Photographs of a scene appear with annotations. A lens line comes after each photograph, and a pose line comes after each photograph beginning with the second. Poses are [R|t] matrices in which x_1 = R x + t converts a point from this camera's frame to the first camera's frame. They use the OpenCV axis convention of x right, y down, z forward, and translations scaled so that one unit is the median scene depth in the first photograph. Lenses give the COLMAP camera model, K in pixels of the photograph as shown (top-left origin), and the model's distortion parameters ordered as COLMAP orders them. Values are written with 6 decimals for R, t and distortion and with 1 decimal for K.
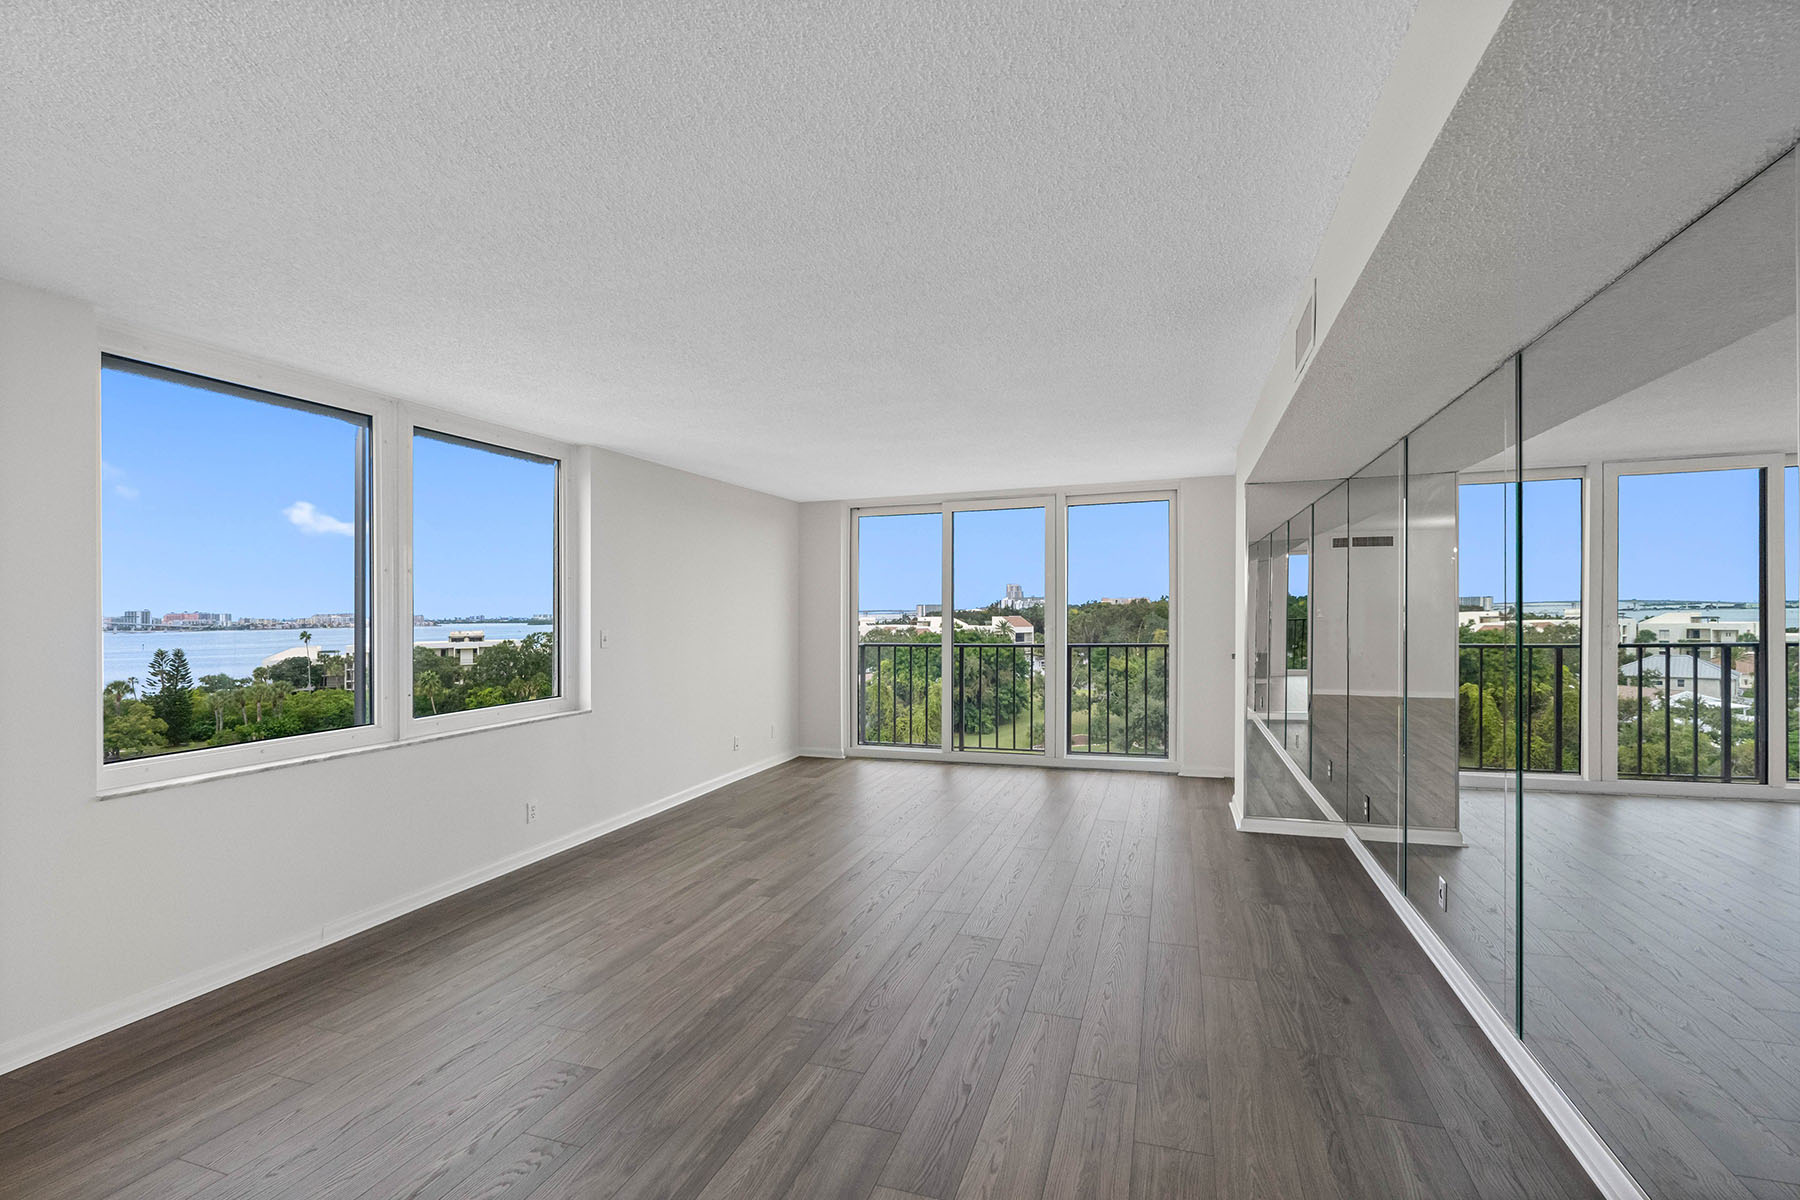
lens RADIAL K [[830.1, 0, 913.0], [0, 830.1, 603.6], [0, 0, 1]] dist [-0.001408, -0.000326]
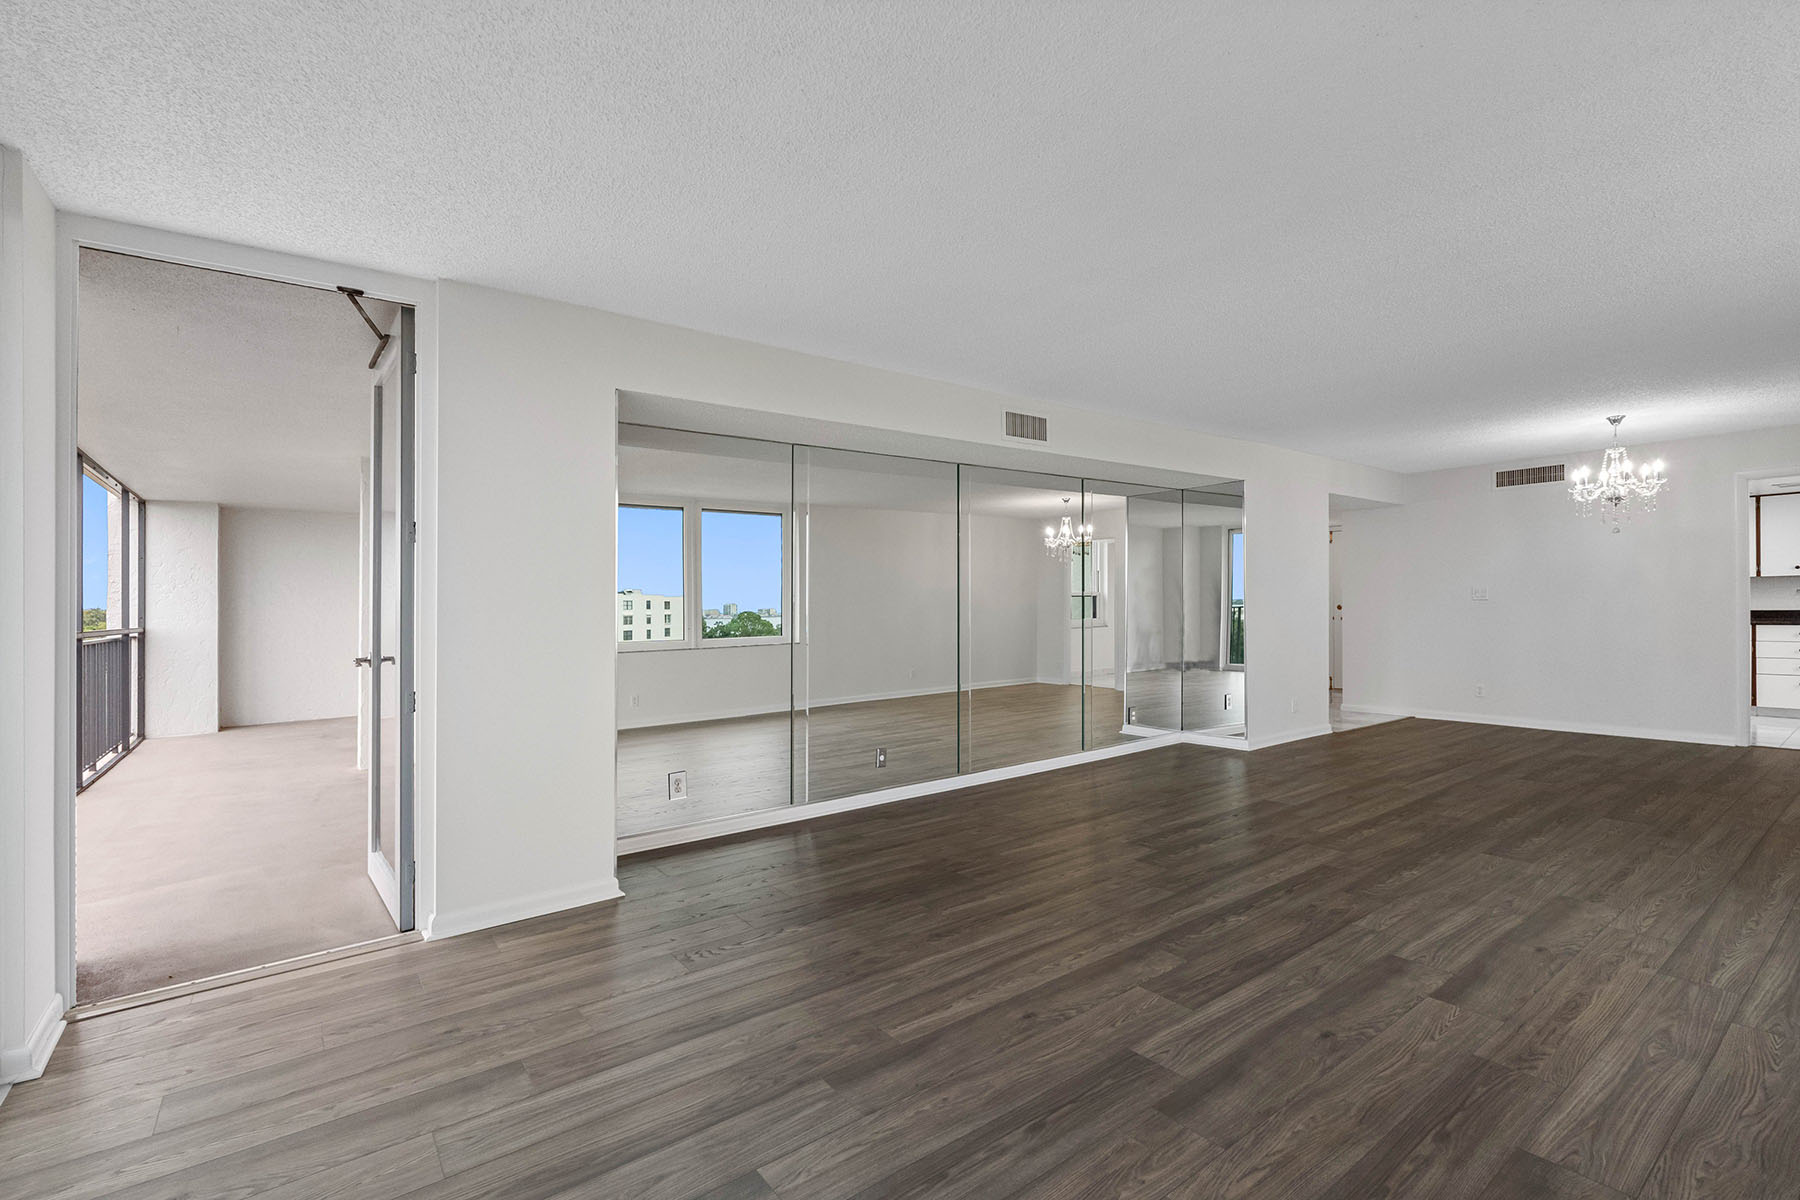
lens RADIAL K [[825.1, 0, 889.8], [0, 825.1, 612.9], [0, 0, 1]] dist [-0.002261, -0.000150]
pose [[-0.820286, 0.023178, 0.571483, -0.126823], [0.023257, 0.999704, -0.007164, 0.037135], [-0.571480, 0.007414, -0.820583, 1.009868]]
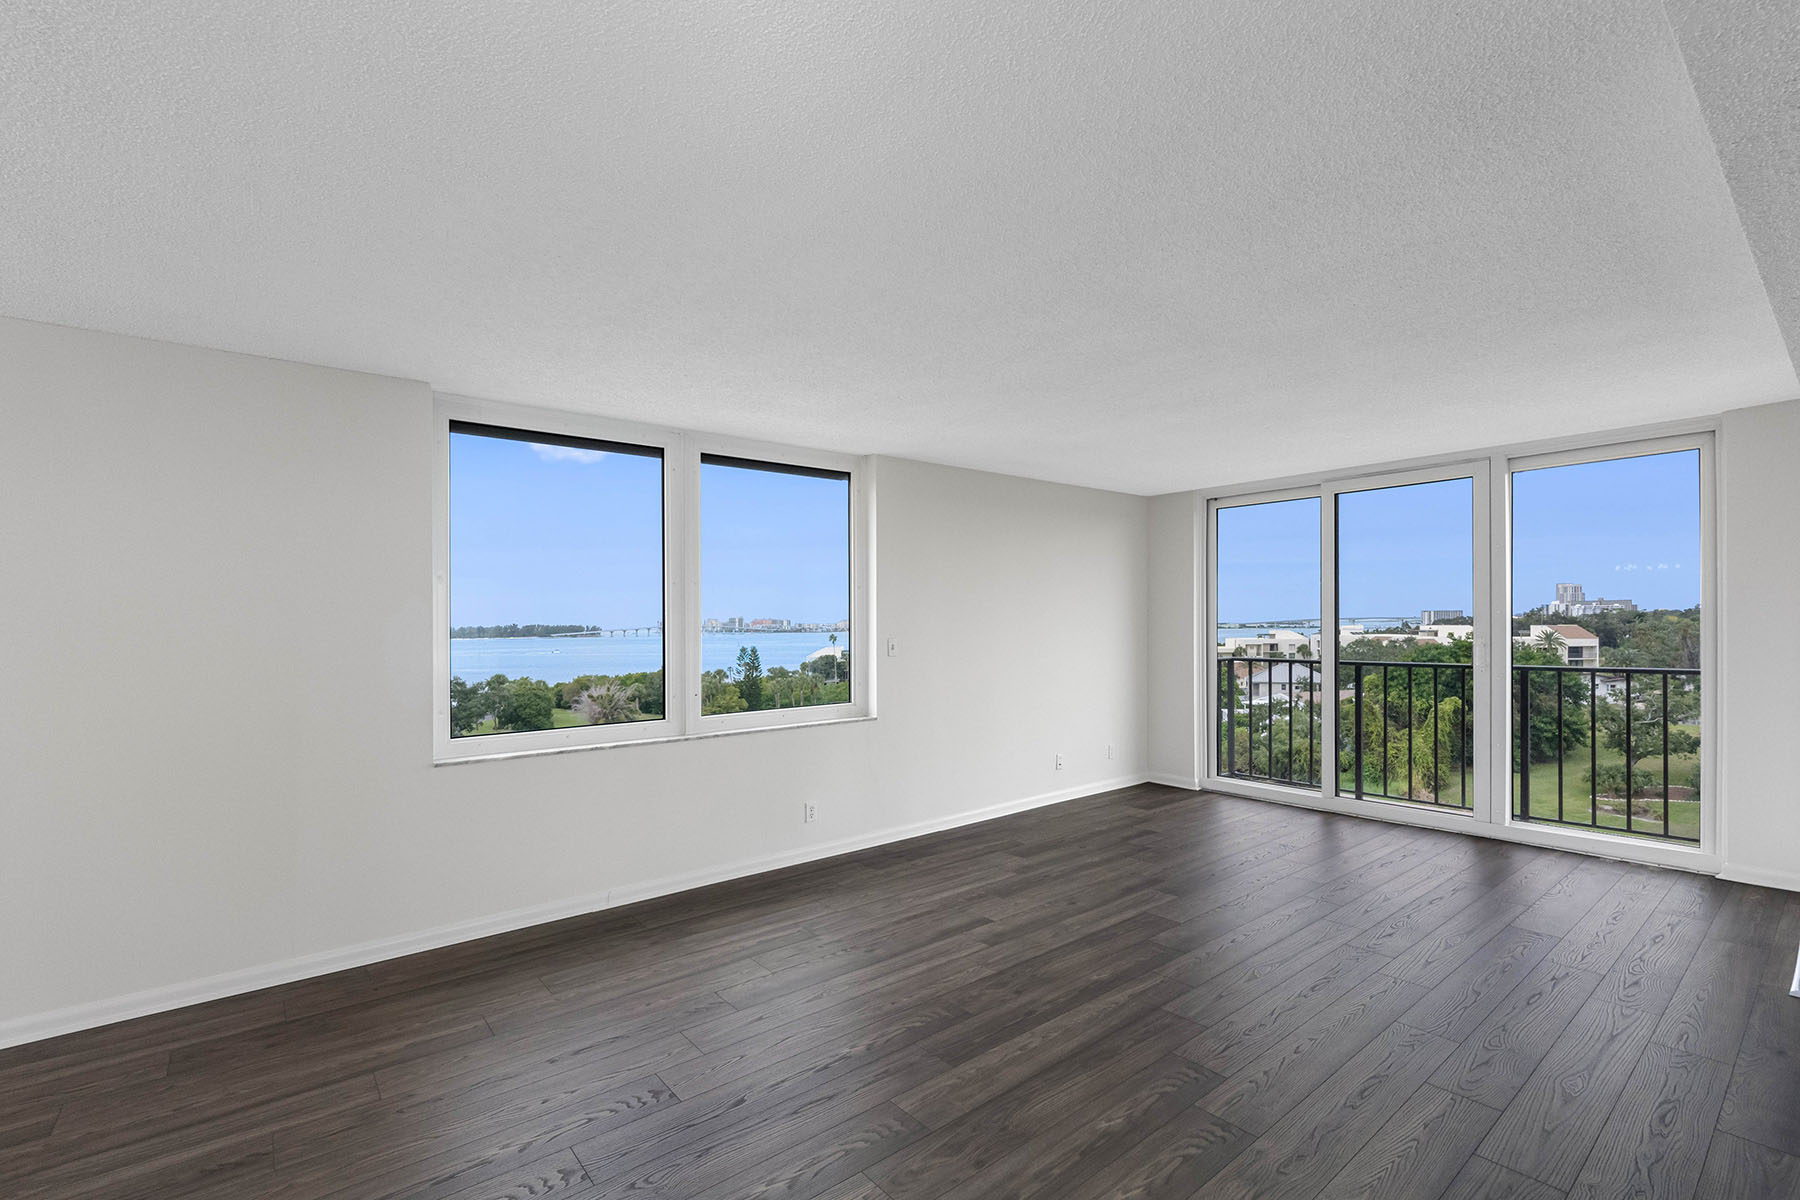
lens RADIAL K [[825.1, 0, 889.8], [0, 825.1, 612.9], [0, 0, 1]] dist [-0.002261, -0.000150]
pose [[0.841784, -0.002906, -0.539806, 0.120001], [0.004332, 0.999990, 0.001373, -0.000419], [0.539797, -0.003494, 0.841788, 0.117075]]
